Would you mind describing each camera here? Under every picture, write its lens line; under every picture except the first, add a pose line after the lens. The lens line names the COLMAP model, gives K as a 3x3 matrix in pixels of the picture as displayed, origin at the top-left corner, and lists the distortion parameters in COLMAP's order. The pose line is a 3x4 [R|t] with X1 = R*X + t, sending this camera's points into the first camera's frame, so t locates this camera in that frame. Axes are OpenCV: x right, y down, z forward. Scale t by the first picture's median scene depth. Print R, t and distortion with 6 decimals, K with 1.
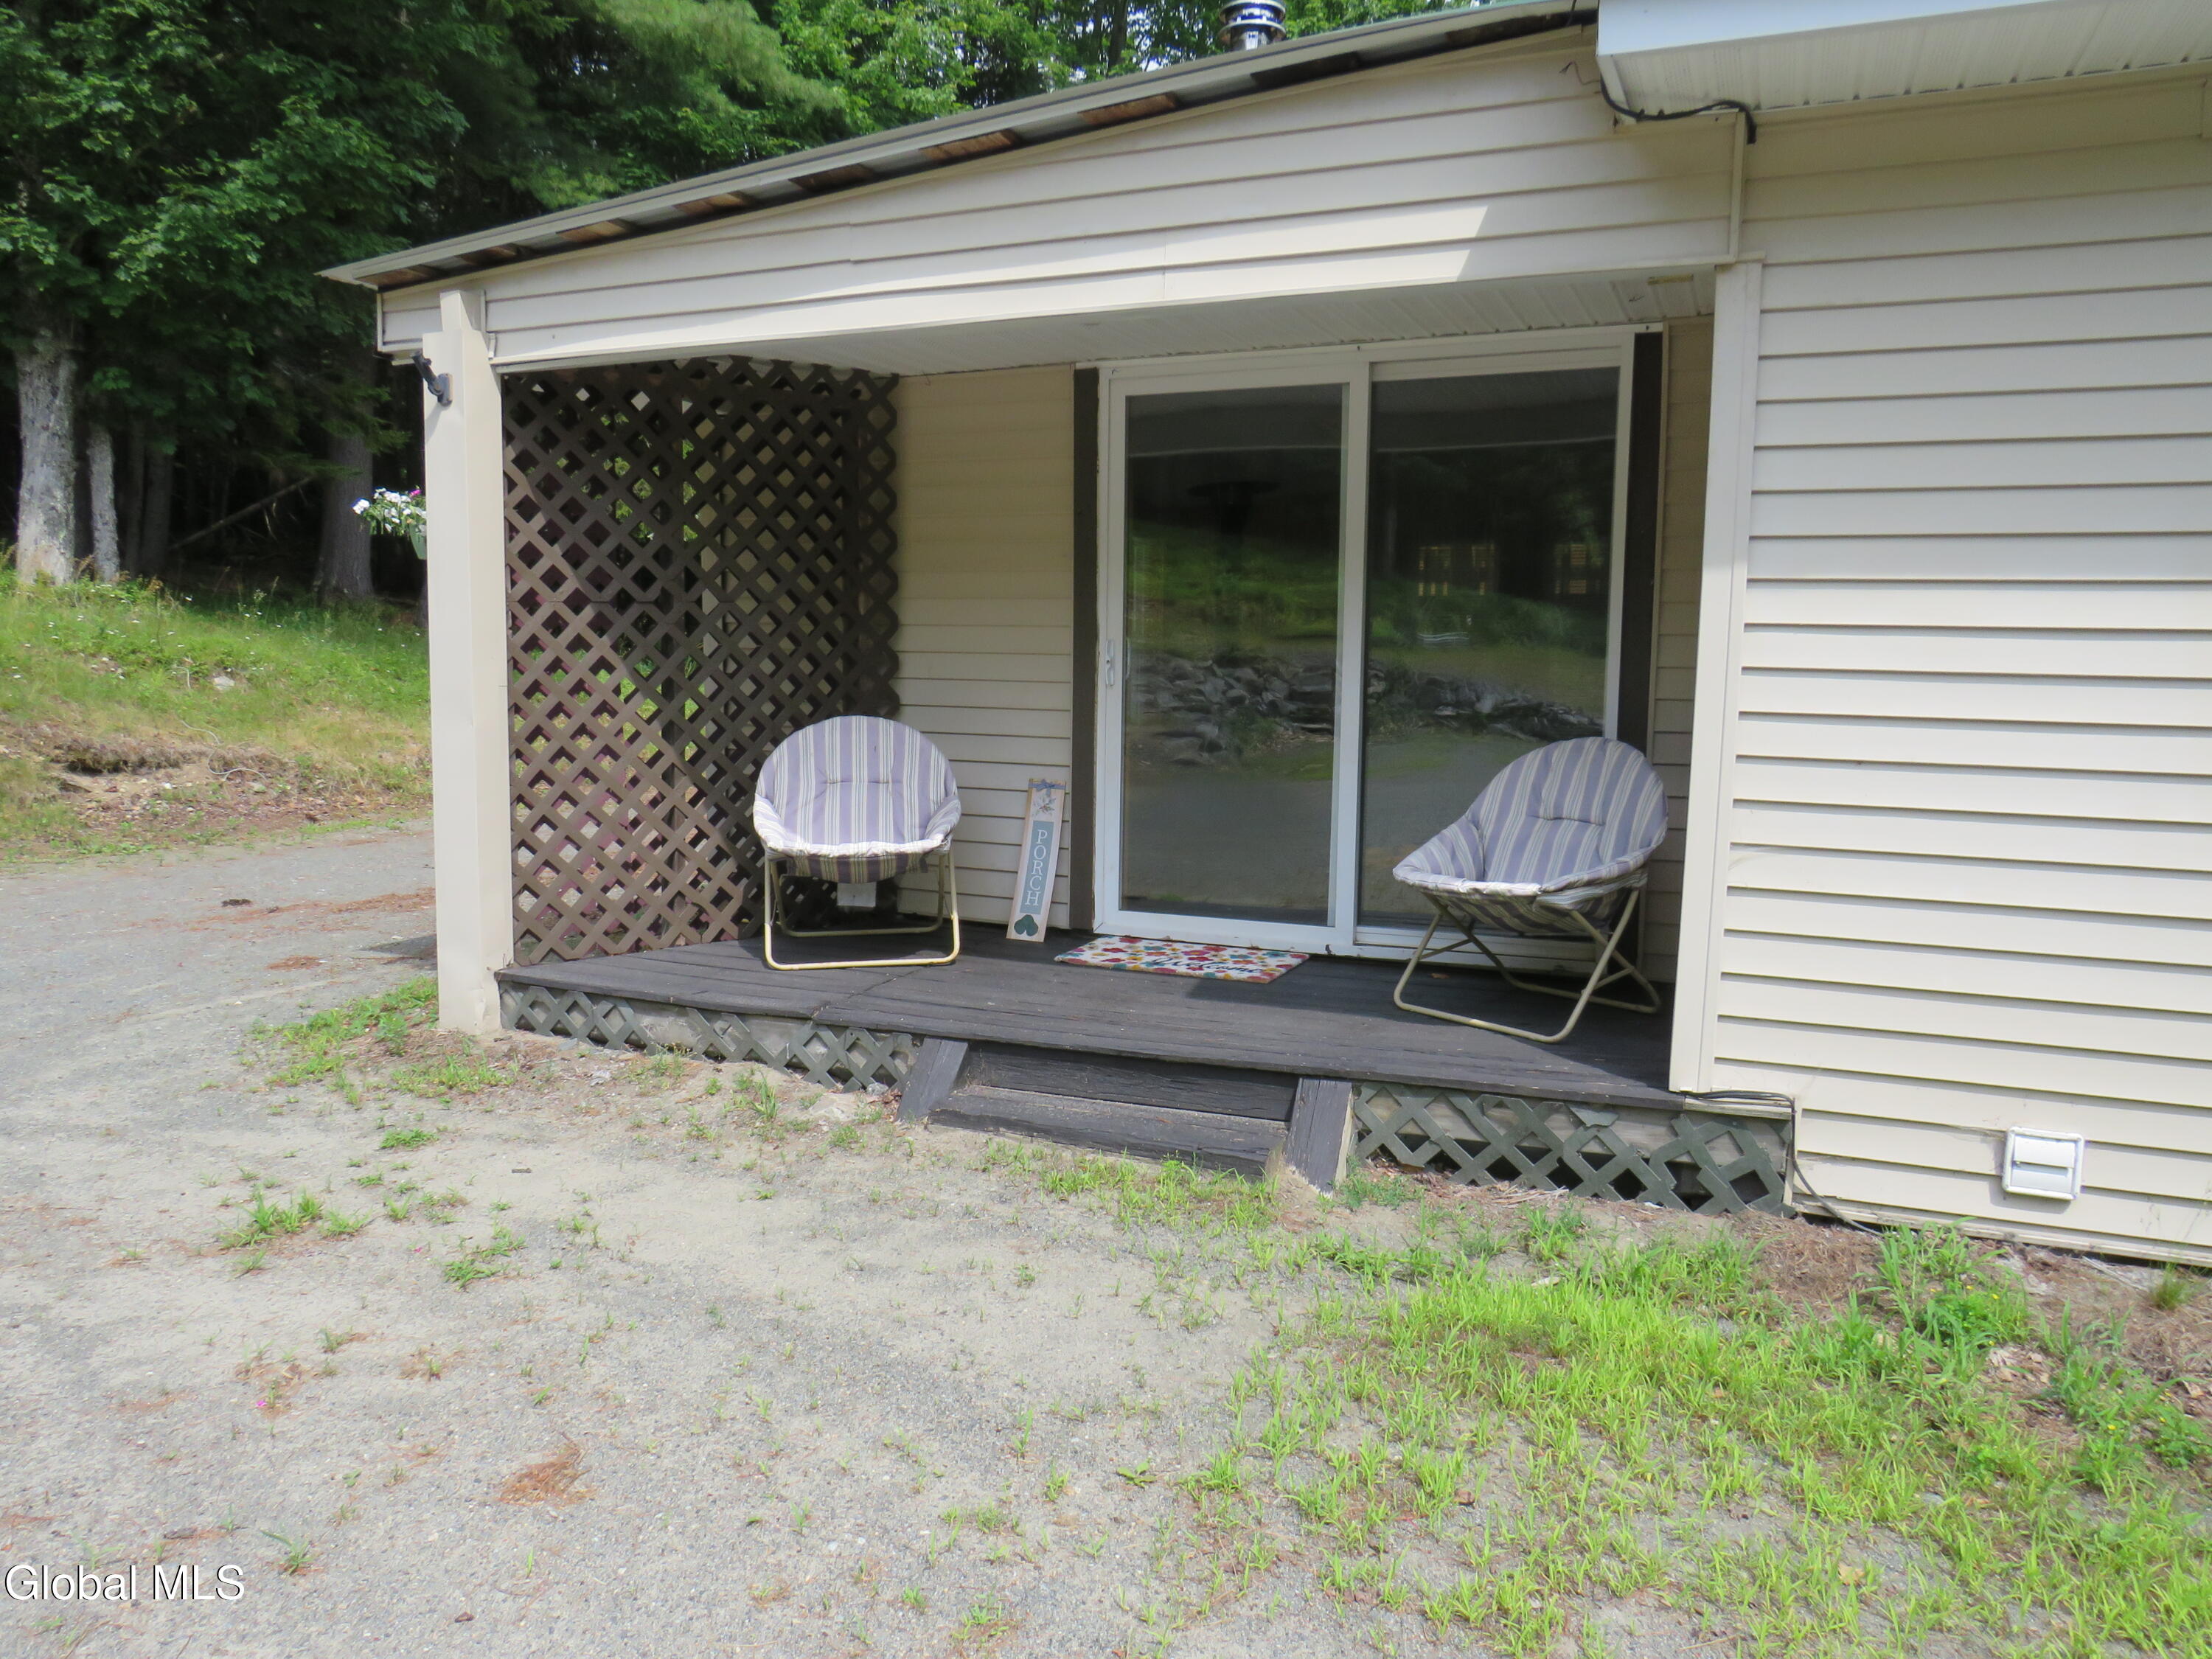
lens RADIAL K [[1763.6, 0, 1109.6], [0, 1763.6, 845.4], [0, 0, 1]] dist [0.051905, -0.000135]
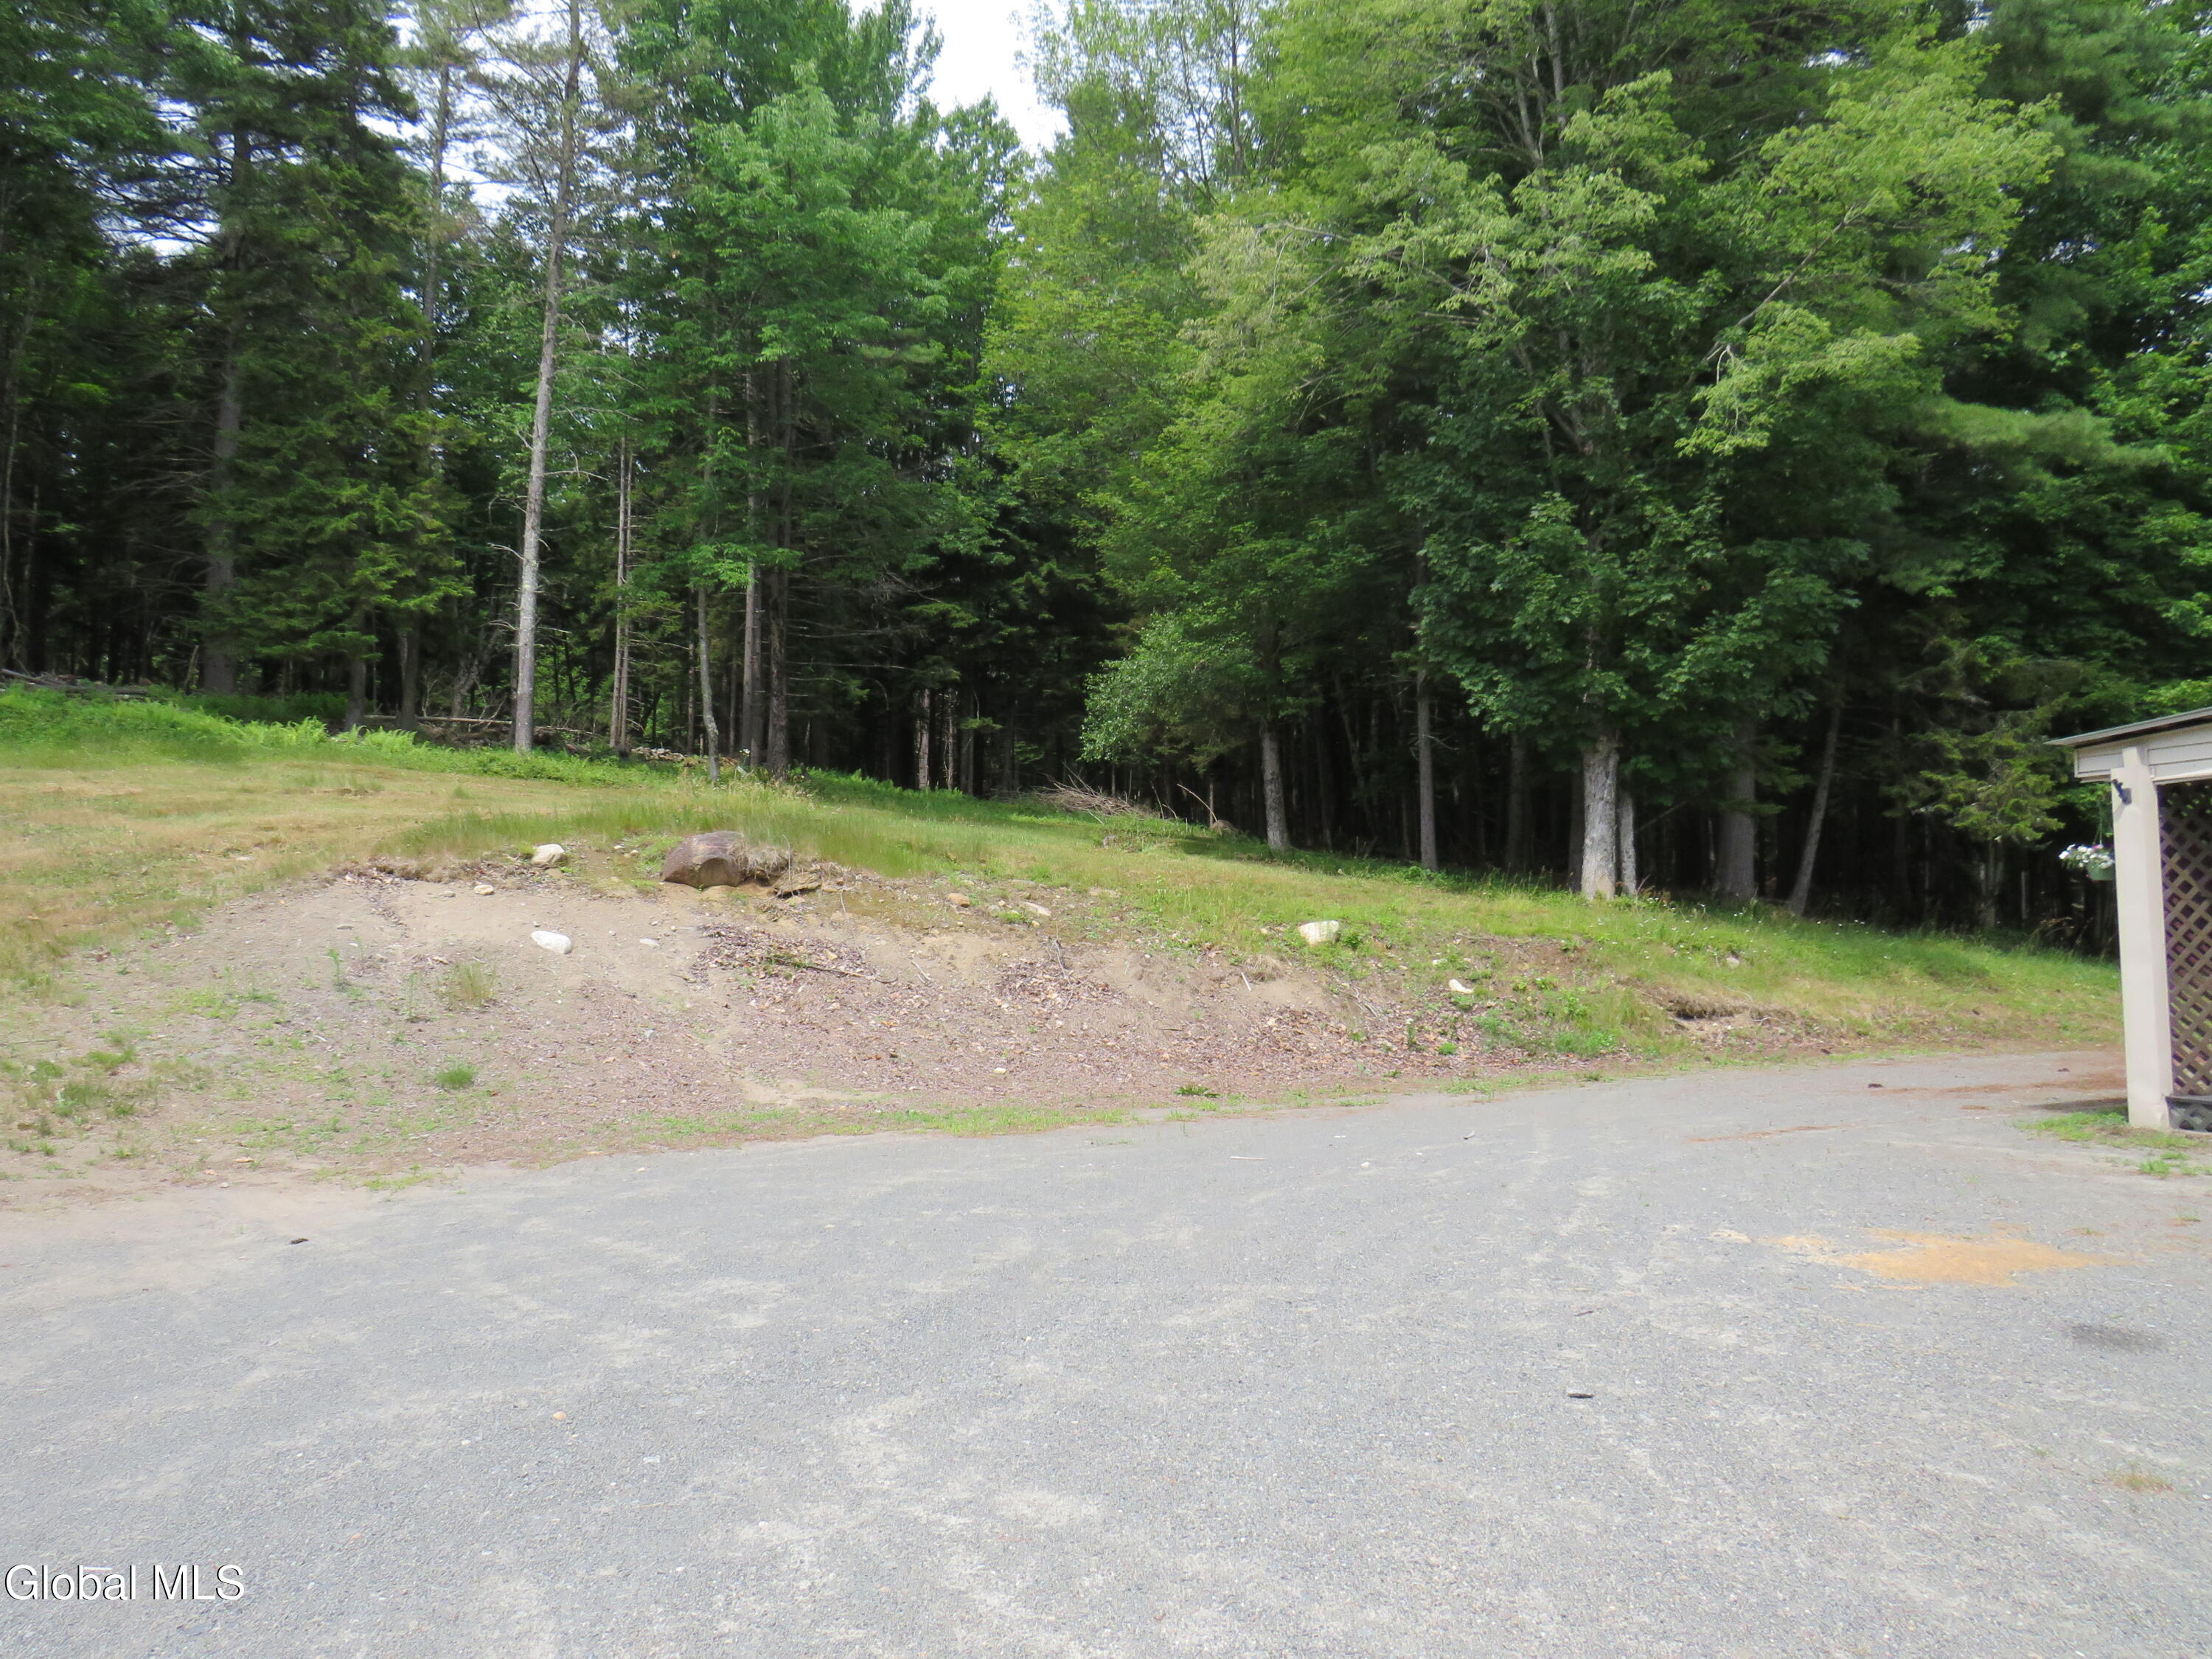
lens RADIAL K [[1763.6, 0, 1114.2], [0, 1763.6, 821.8], [0, 0, 1]] dist [0.051905, -0.000135]
pose [[0.803592, -0.065555, -0.591559, -0.038154], [-0.039799, 0.985773, -0.163304, 0.054896], [0.593848, 0.154773, 0.789550, -0.473895]]
